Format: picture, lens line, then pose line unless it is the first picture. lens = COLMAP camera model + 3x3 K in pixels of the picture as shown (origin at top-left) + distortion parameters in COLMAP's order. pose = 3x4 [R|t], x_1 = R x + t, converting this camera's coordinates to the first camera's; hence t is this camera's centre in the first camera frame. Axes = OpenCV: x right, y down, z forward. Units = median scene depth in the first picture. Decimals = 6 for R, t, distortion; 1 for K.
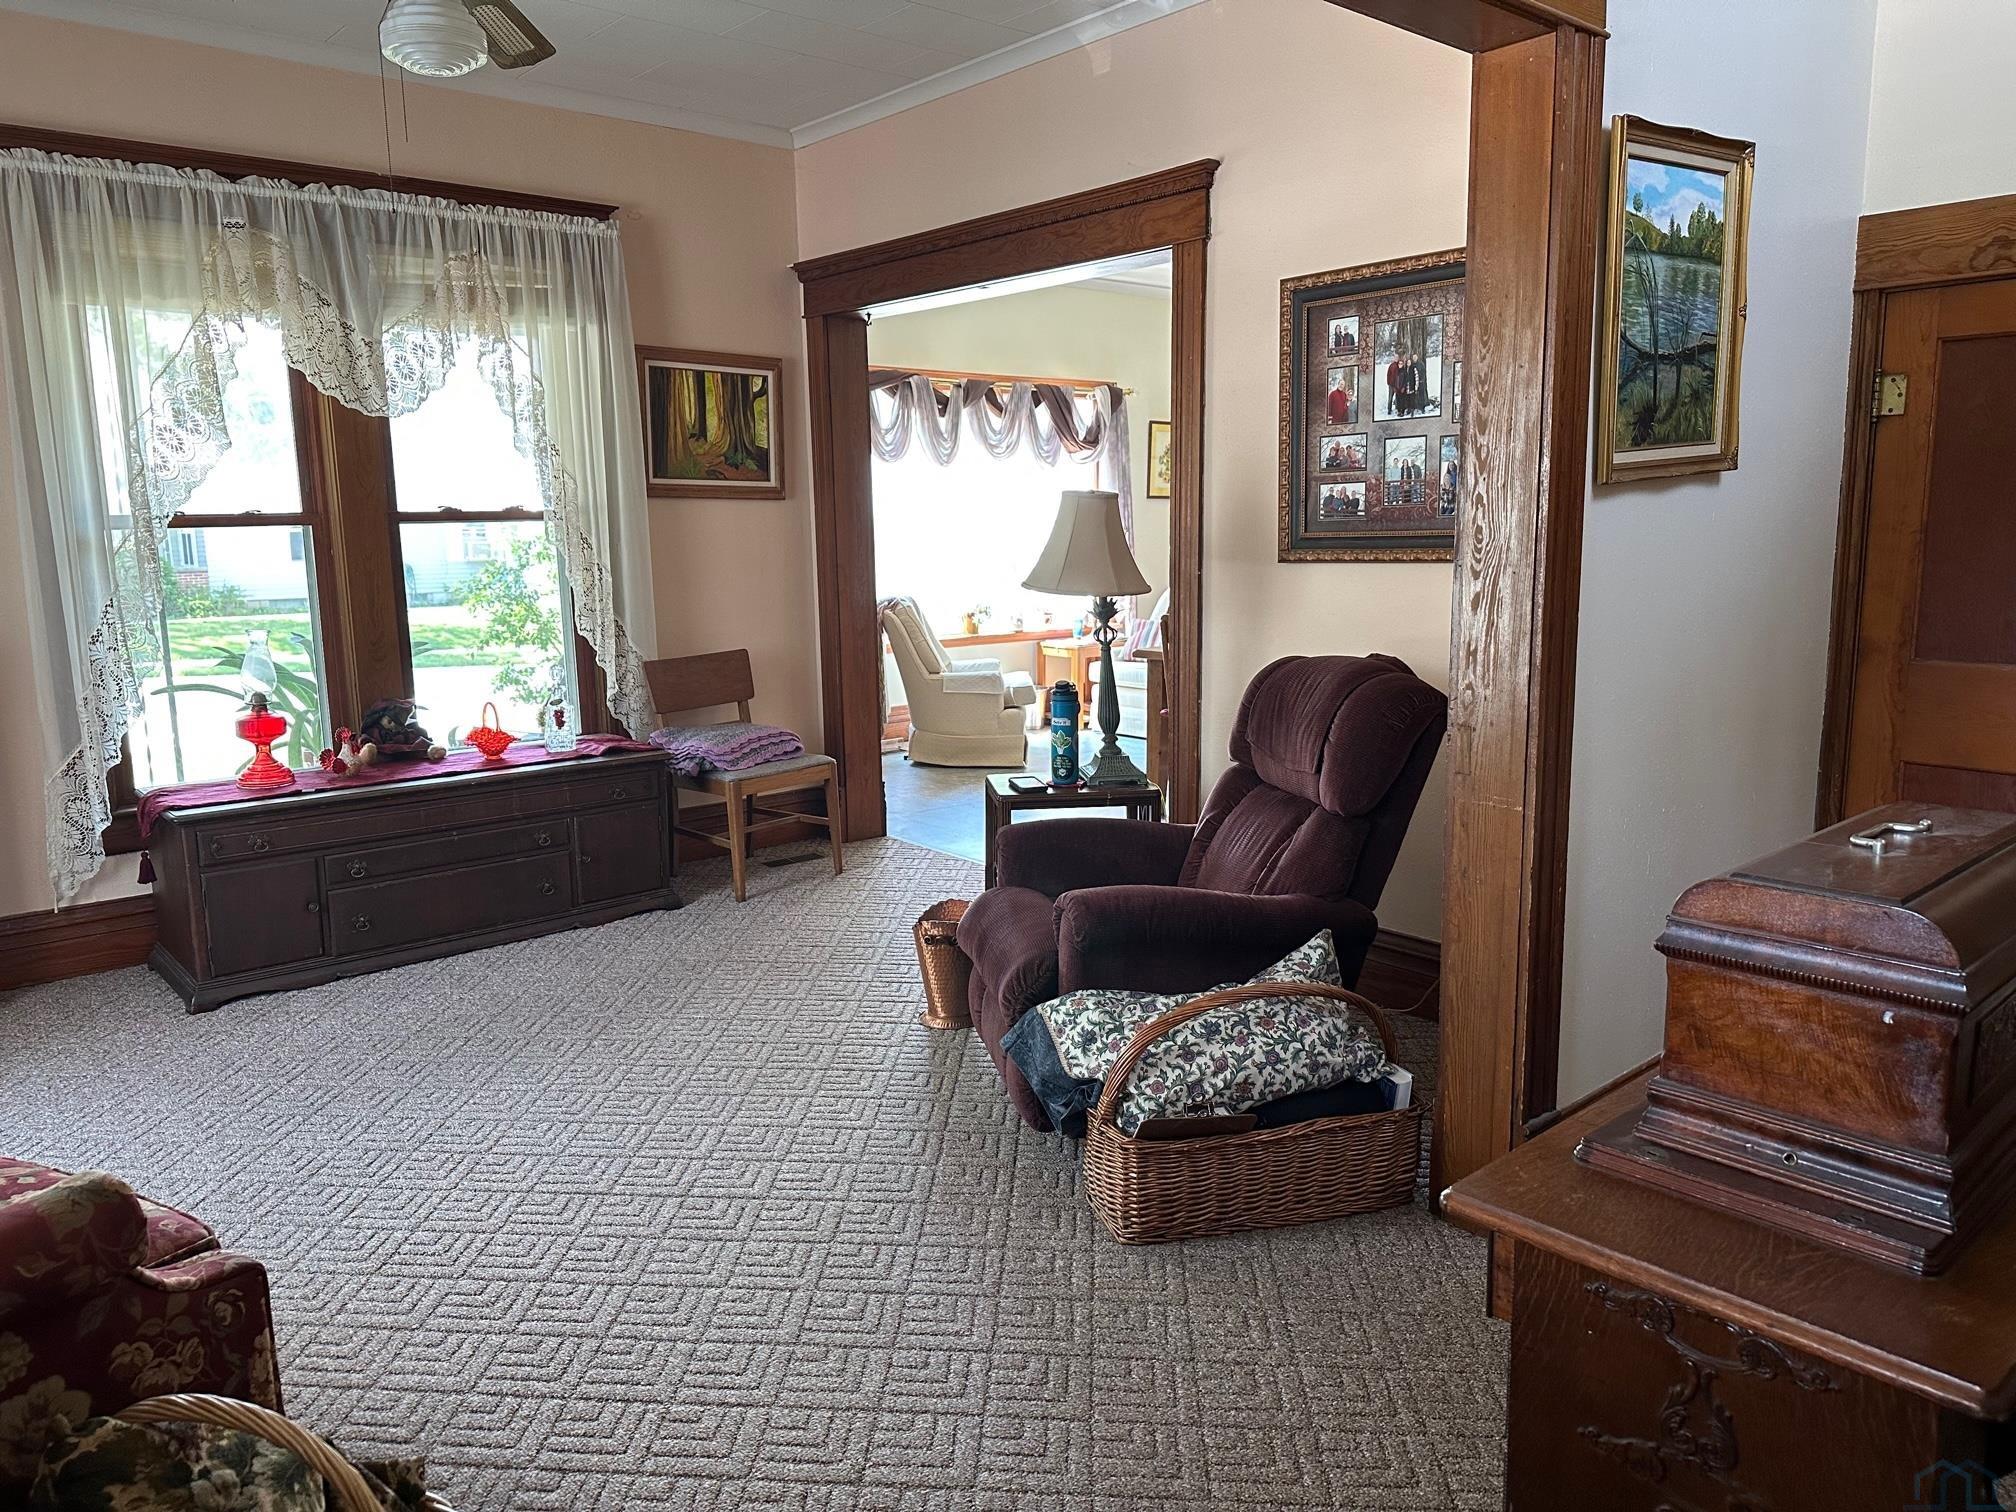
lens RADIAL K [[1417.2, 0, 1012.0], [0, 1417.2, 756.3], [0, 0, 1]] dist [0.051779, -0.075022]
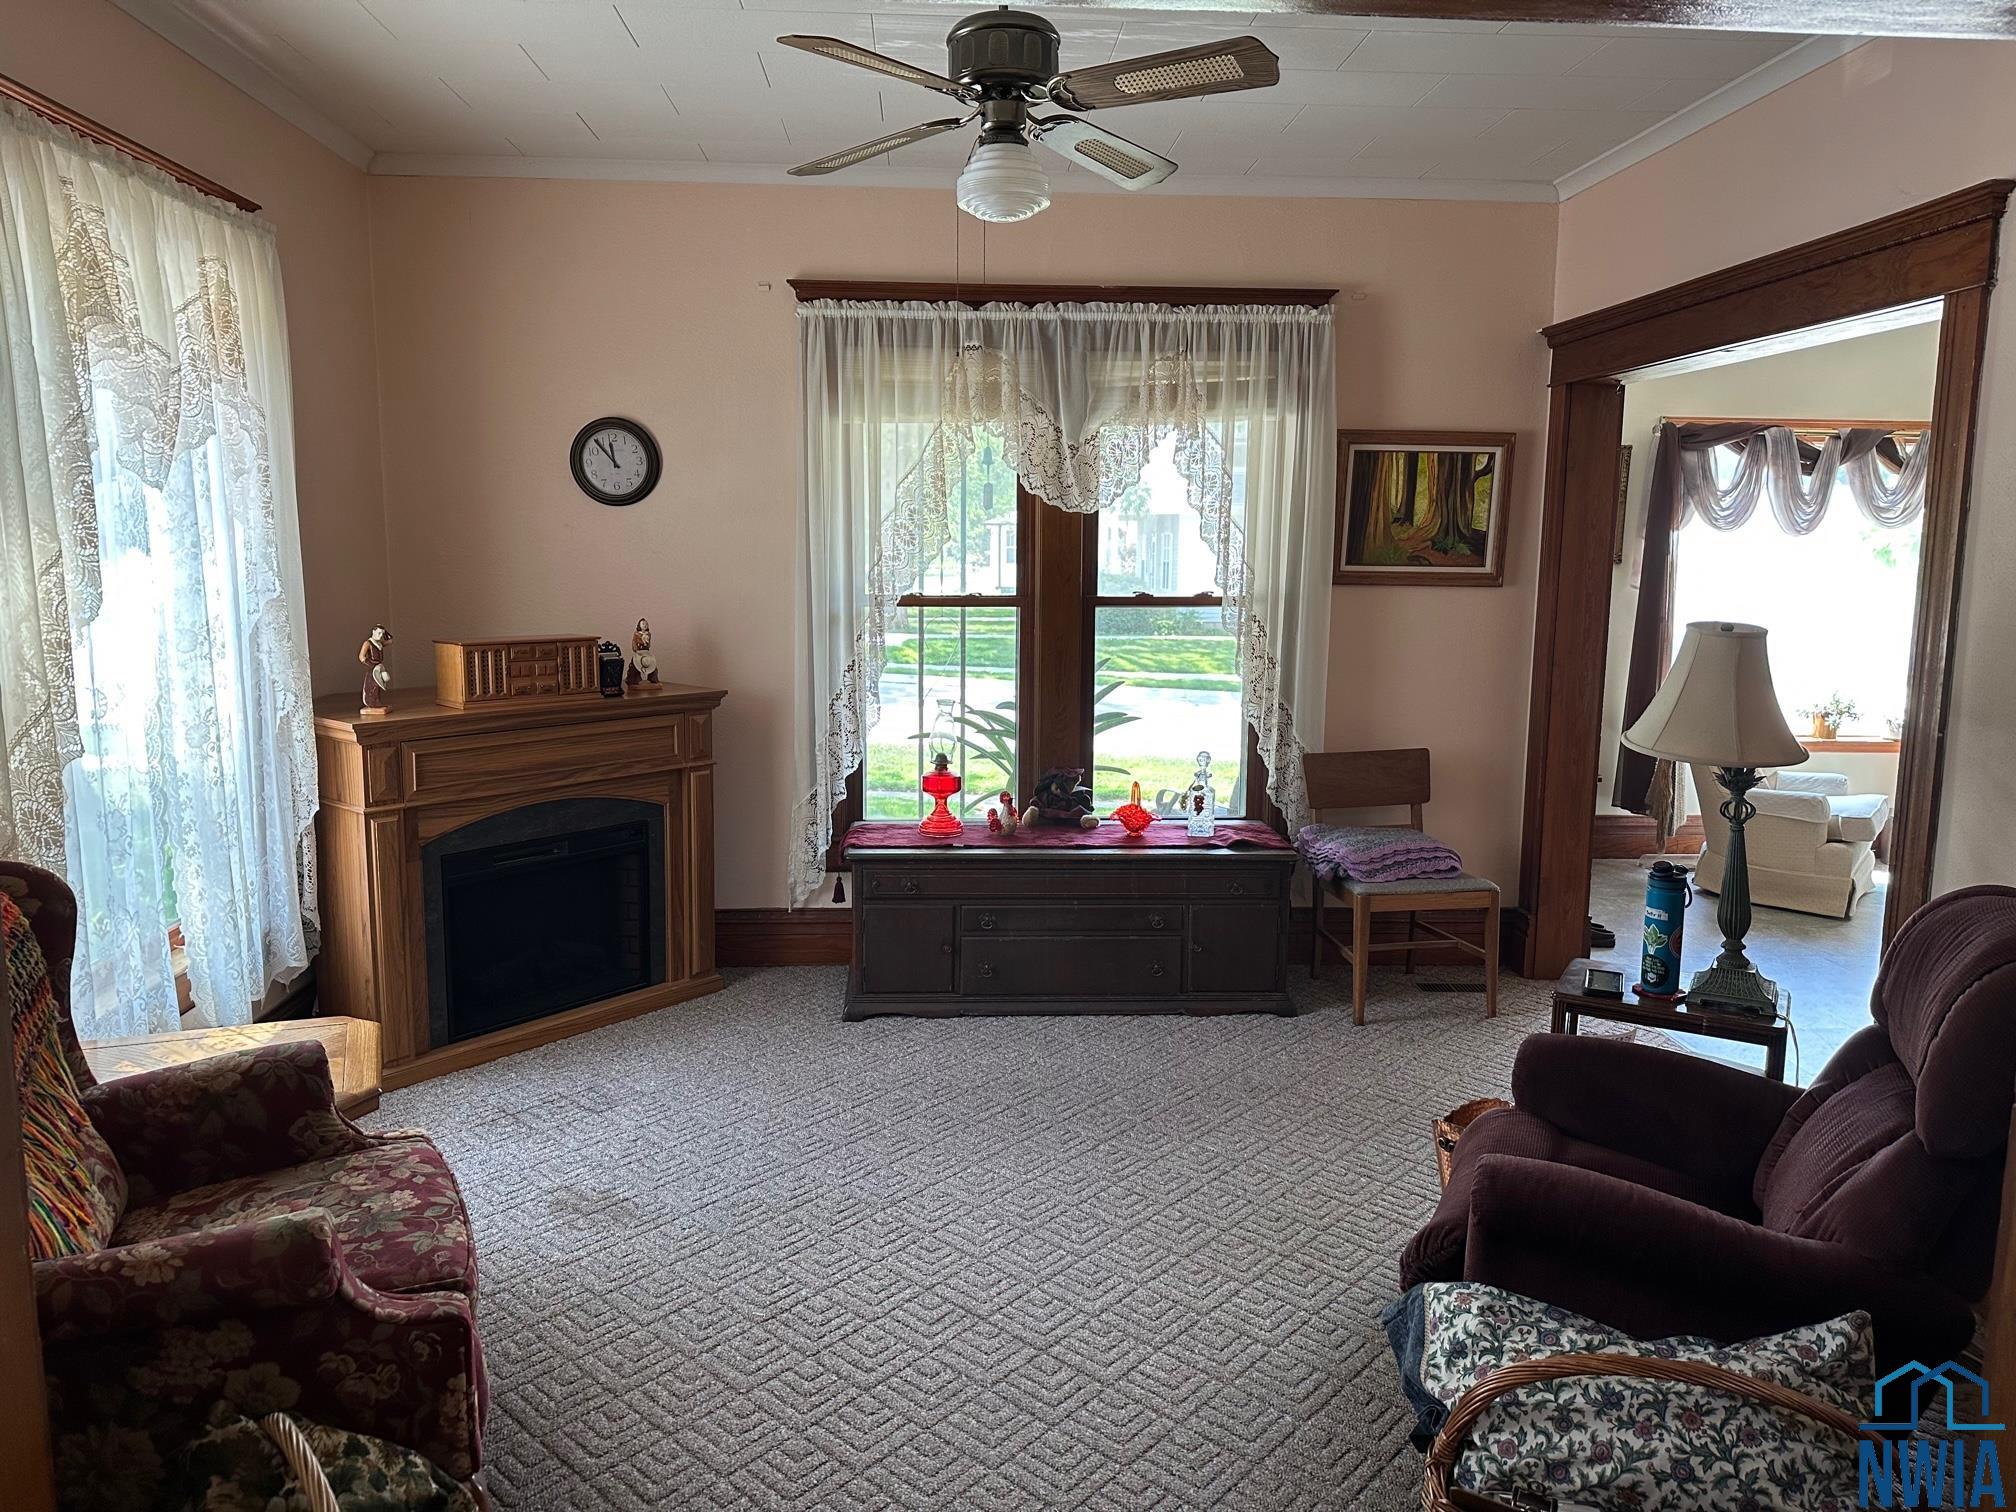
lens RADIAL K [[1417.2, 0, 998.7], [0, 1417.2, 737.5], [0, 0, 1]] dist [0.051779, -0.075022]
pose [[0.782081, 0.108125, -0.613725, 0.198422], [-0.124236, 0.992116, 0.016473, -0.078365], [0.610667, 0.063363, 0.789348, 0.124433]]
